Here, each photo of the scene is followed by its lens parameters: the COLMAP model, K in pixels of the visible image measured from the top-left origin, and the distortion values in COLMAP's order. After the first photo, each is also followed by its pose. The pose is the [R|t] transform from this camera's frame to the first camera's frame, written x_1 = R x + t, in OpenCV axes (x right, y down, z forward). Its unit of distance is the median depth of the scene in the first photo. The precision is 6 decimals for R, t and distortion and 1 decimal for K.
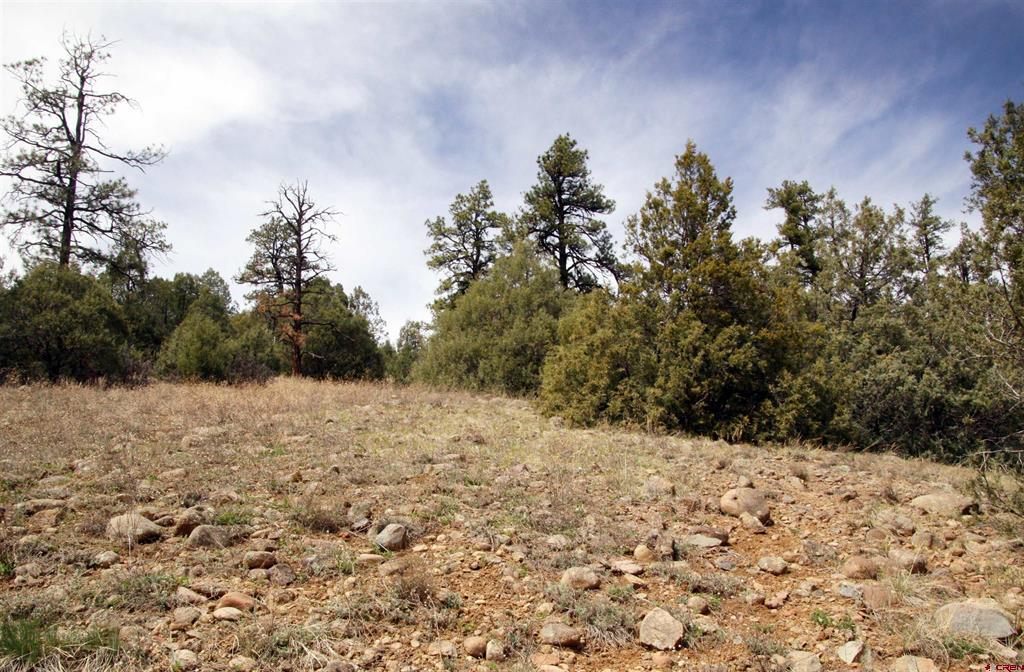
lens RADIAL K [[826.0, 0, 512.0], [0, 826.0, 336.0], [0, 0, 1]] dist [-0.060153, 0.002306]
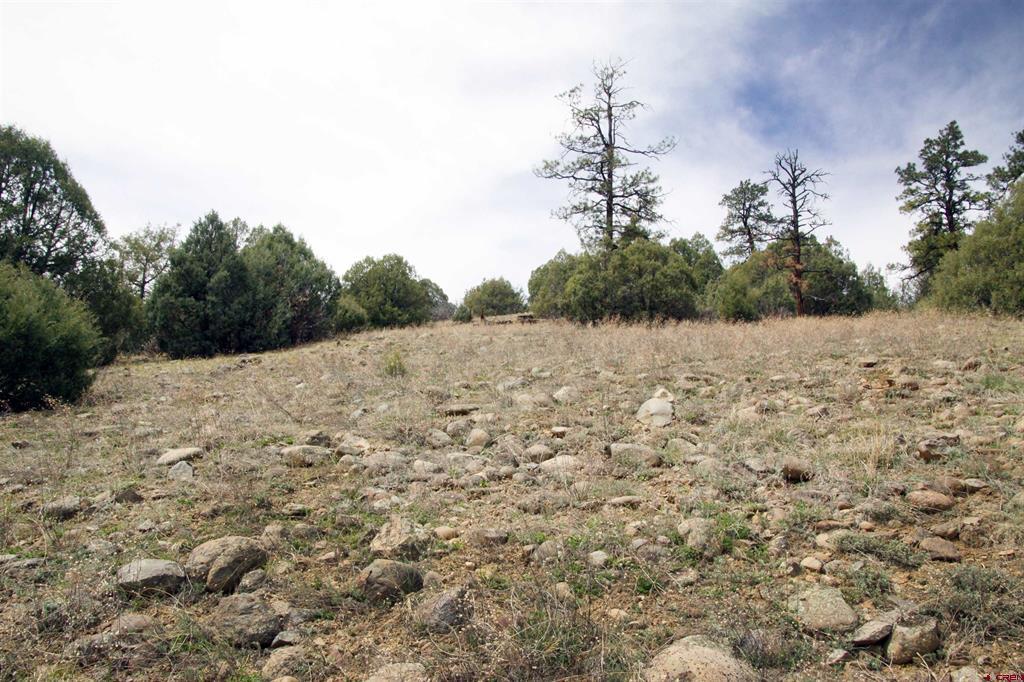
lens RADIAL K [[759.8, 0, 510.4], [0, 759.8, 359.4], [0, 0, 1]] dist [-0.127908, 0.072222]
pose [[0.849011, -0.019524, -0.528015, -0.046225], [0.069805, 0.994702, 0.075462, -0.000350], [0.523744, -0.100926, 0.845876, -0.132546]]
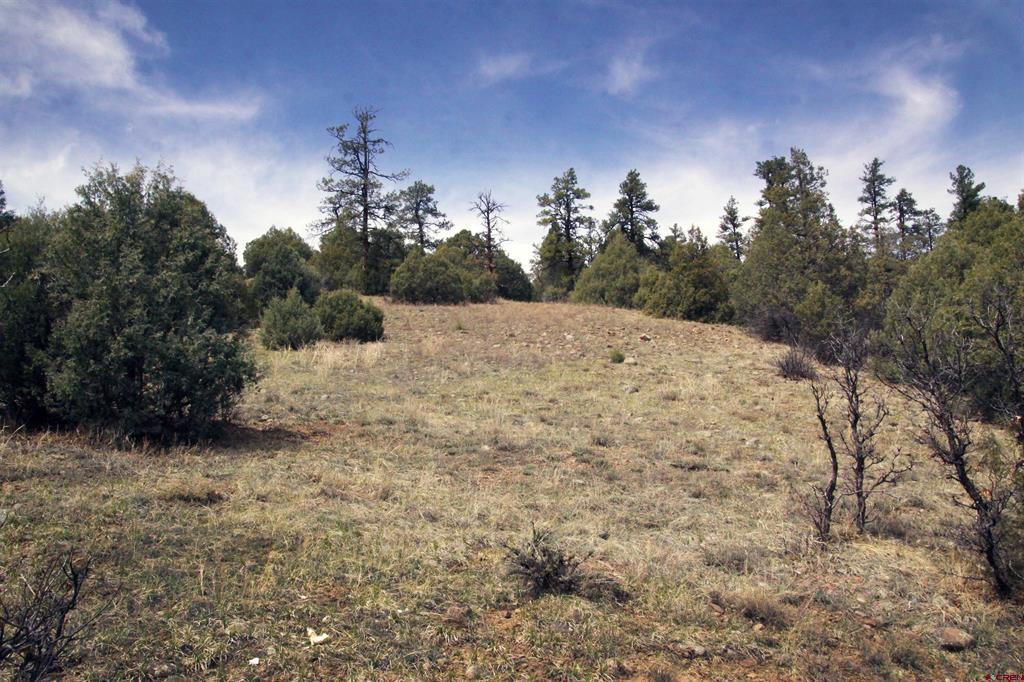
lens RADIAL K [[759.8, 0, 510.4], [0, 759.8, 359.4], [0, 0, 1]] dist [-0.127908, 0.072222]
pose [[0.999064, -0.000526, -0.043258, -0.133925], [0.007057, 0.988512, 0.150979, -0.068399], [0.042682, -0.151143, 0.987590, -0.732888]]
